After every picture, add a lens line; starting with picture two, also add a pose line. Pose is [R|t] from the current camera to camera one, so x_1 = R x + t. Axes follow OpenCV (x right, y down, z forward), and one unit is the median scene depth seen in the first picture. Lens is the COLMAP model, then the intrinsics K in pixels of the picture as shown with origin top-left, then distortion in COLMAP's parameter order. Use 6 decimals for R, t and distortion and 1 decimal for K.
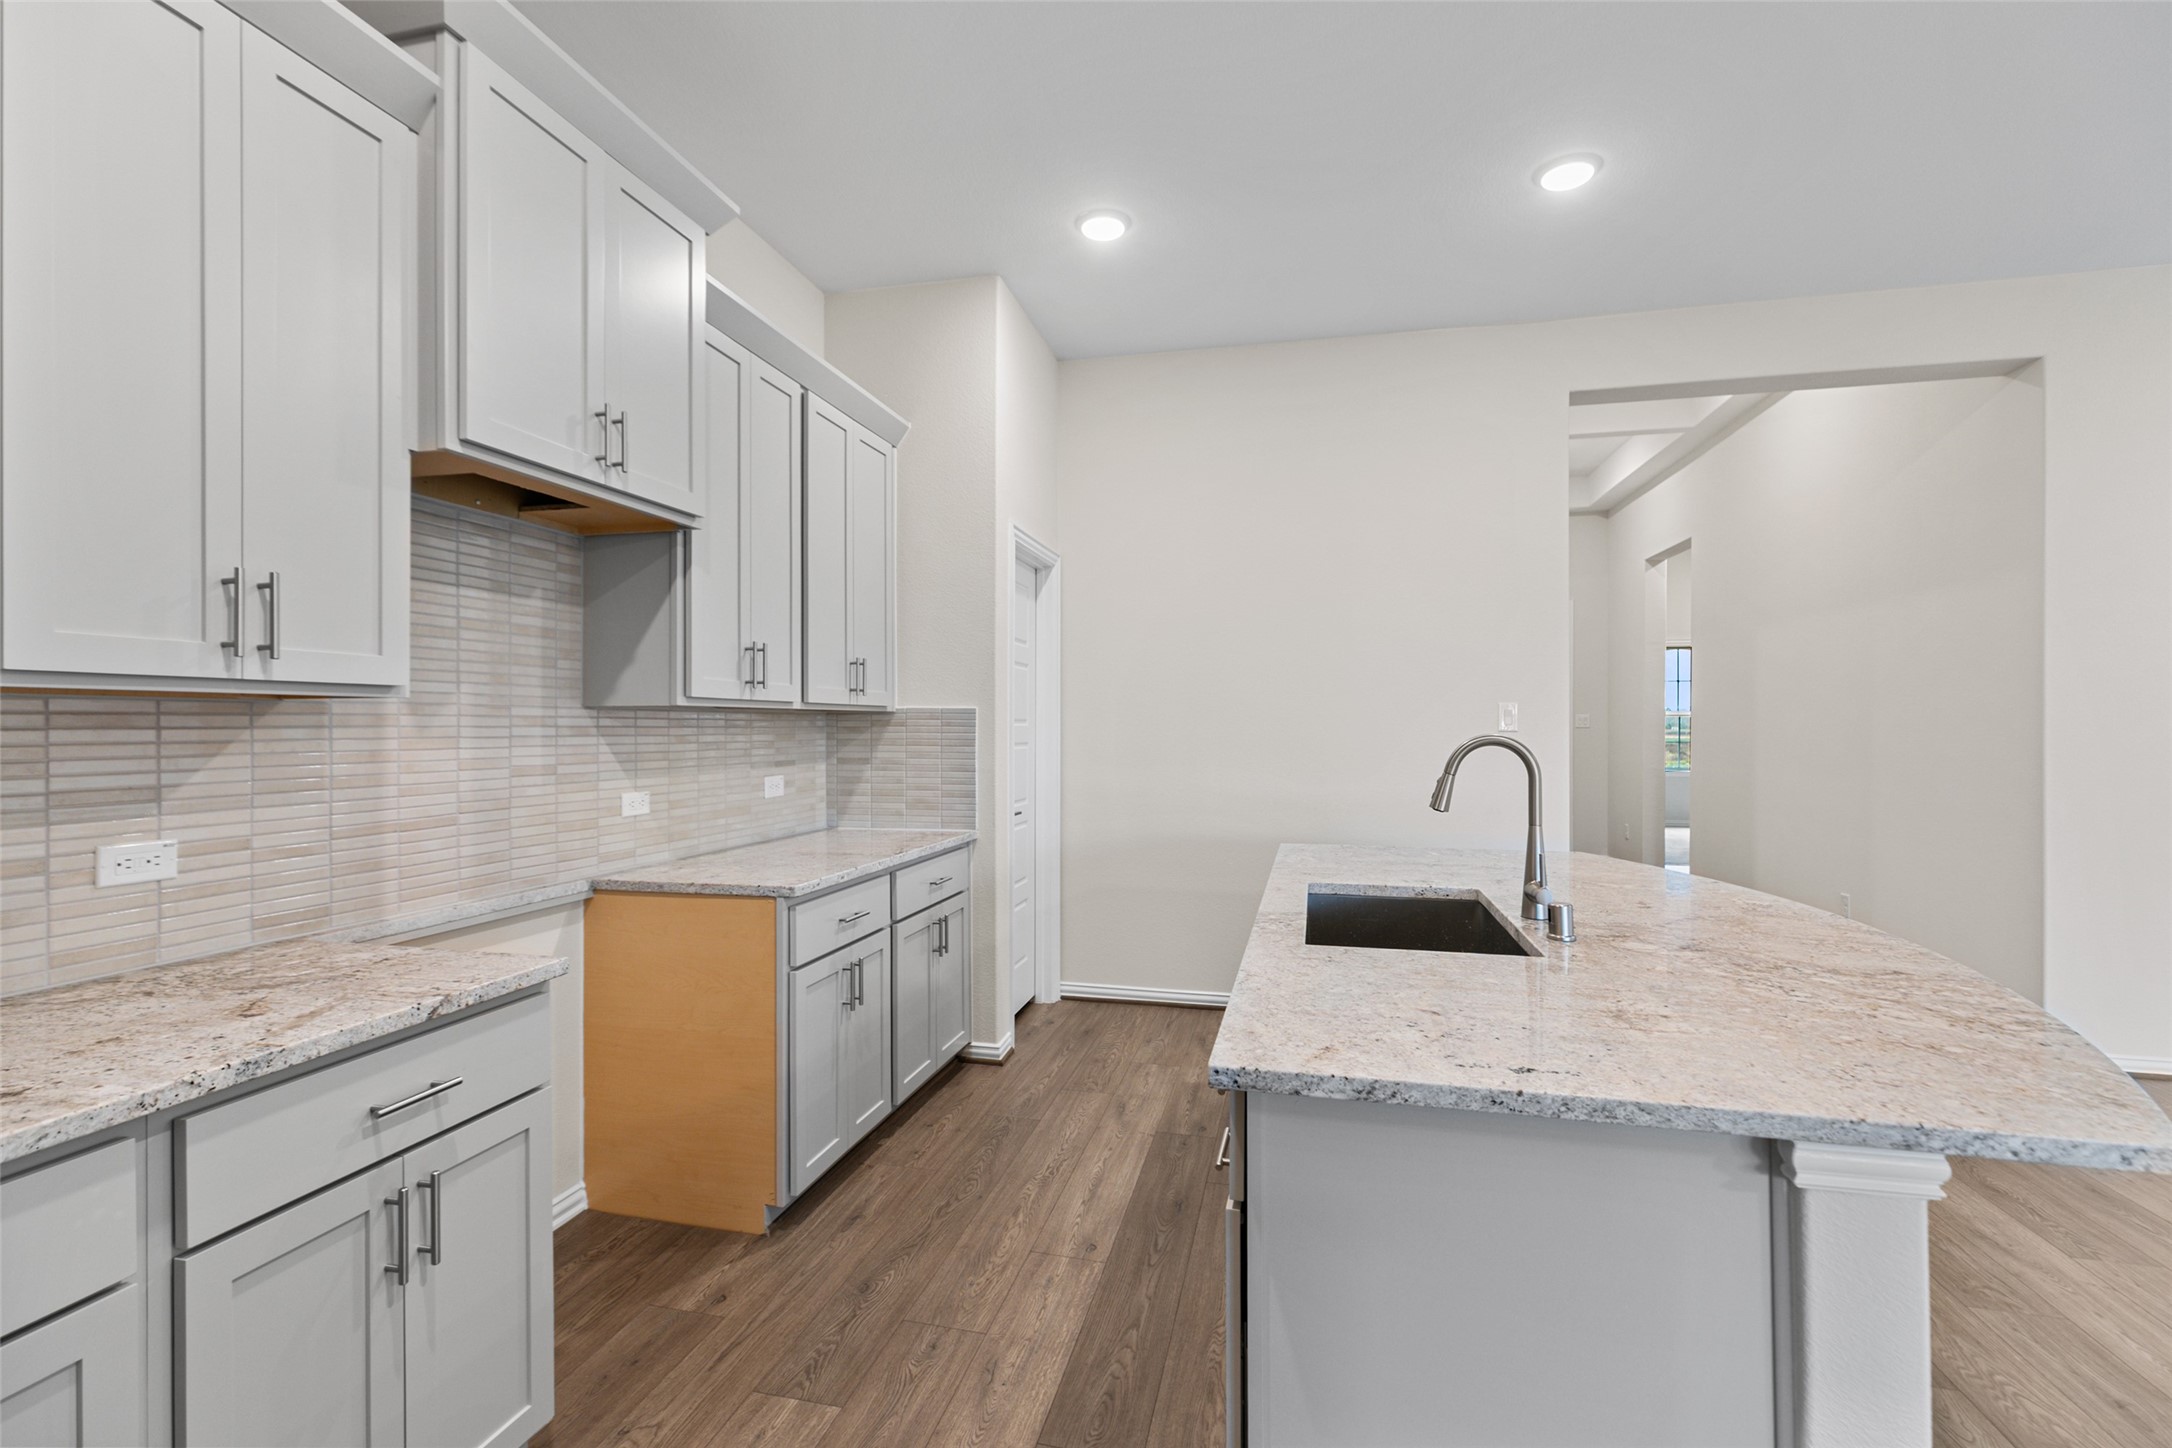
lens RADIAL K [[966.5, 0, 1092.7], [0, 966.5, 715.6], [0, 0, 1]] dist [0.001919, -0.000361]
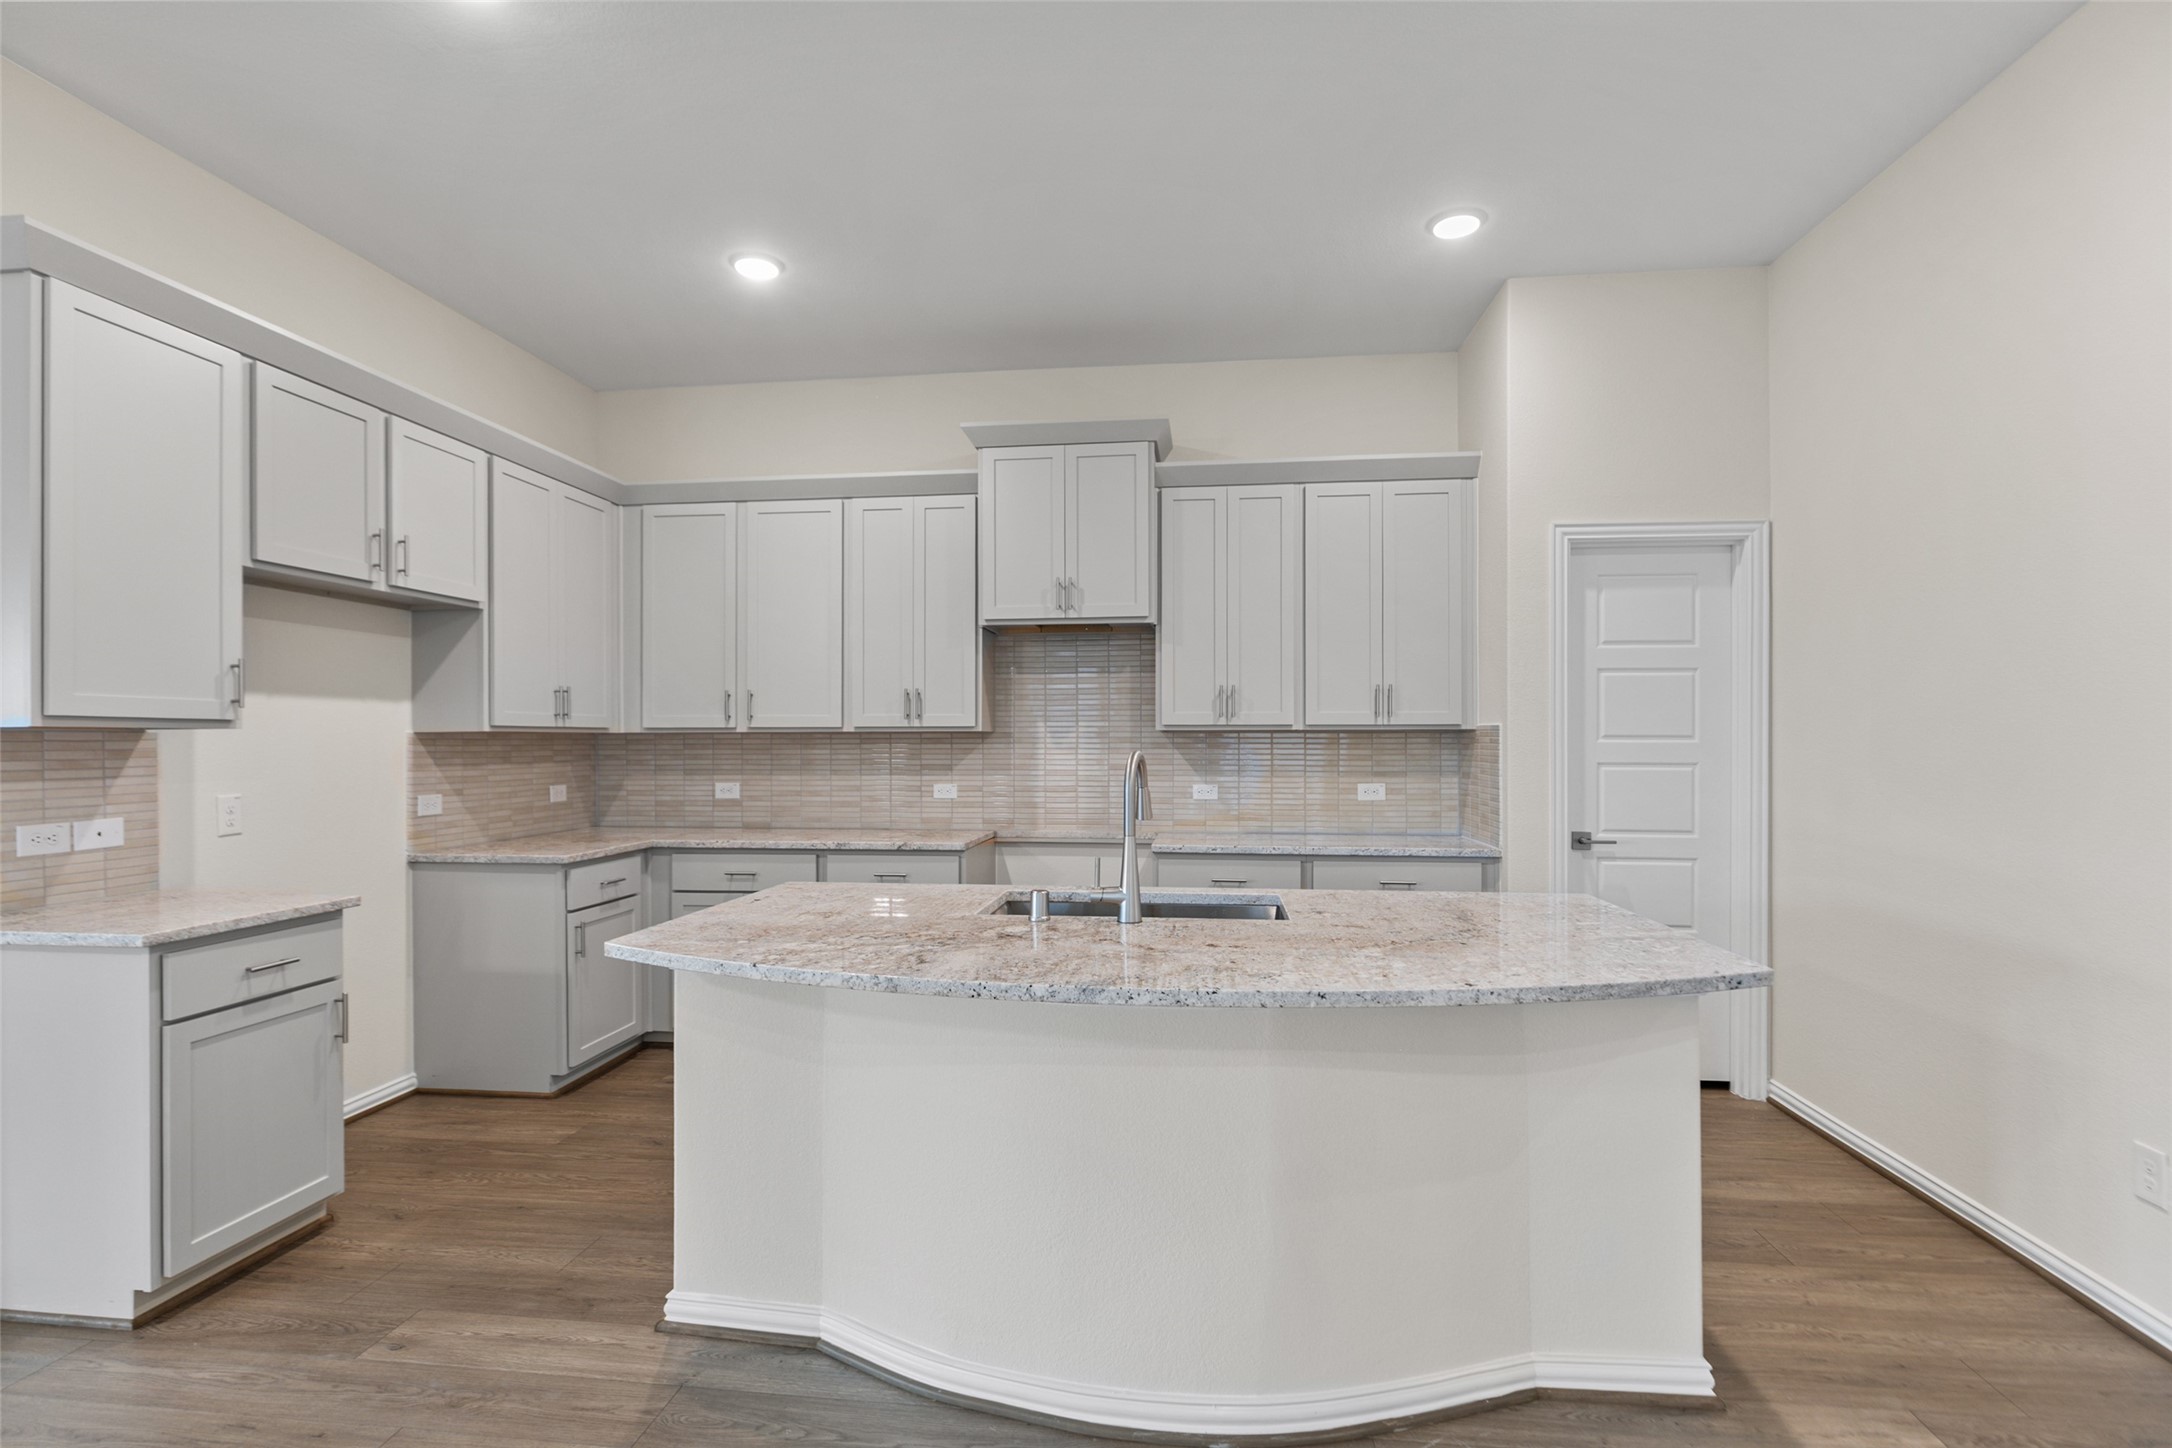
lens RADIAL K [[1058.8, 0, 1076.7], [0, 1058.8, 737.4], [0, 0, 1]] dist [0.002591, 0.000626]
pose [[0.097260, -0.001909, -0.995257, 1.479577], [0.011563, 0.999933, -0.000788, 0.001517], [0.995192, -0.011432, 0.097276, 0.758608]]
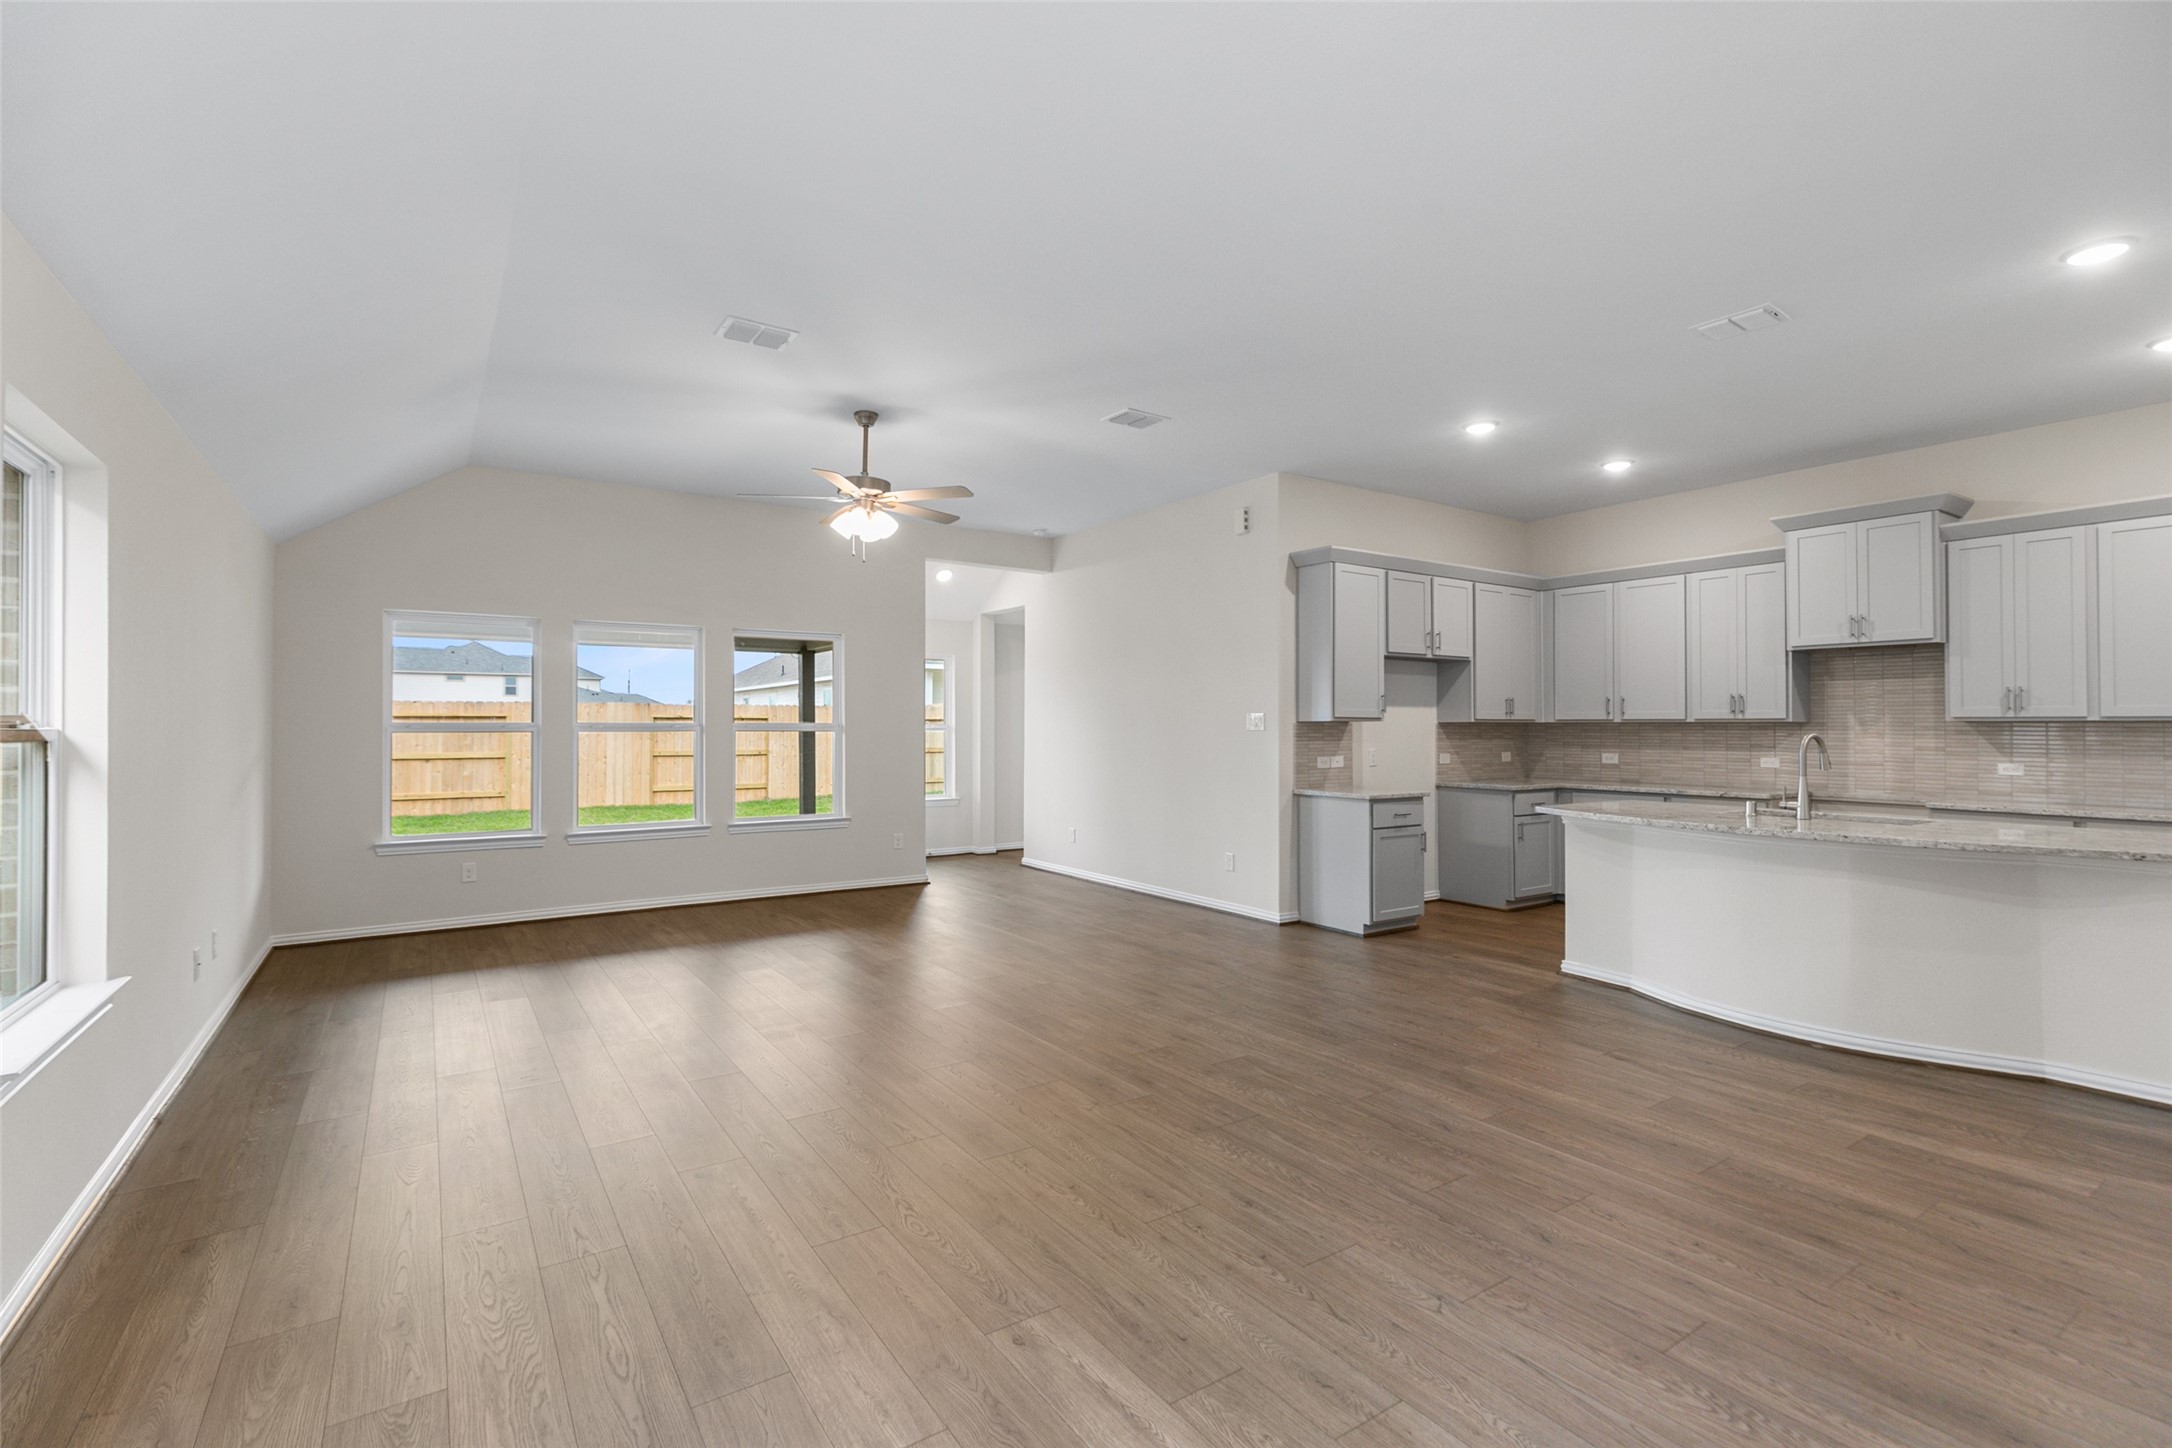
lens RADIAL K [[966.5, 0, 1072.0], [0, 966.5, 711.4], [0, 0, 1]] dist [0.001919, -0.000361]
pose [[-0.691659, -0.013522, -0.722098, 2.812456], [0.004556, 0.999723, -0.023085, 0.010606], [0.722210, -0.019257, -0.691406, 1.192573]]
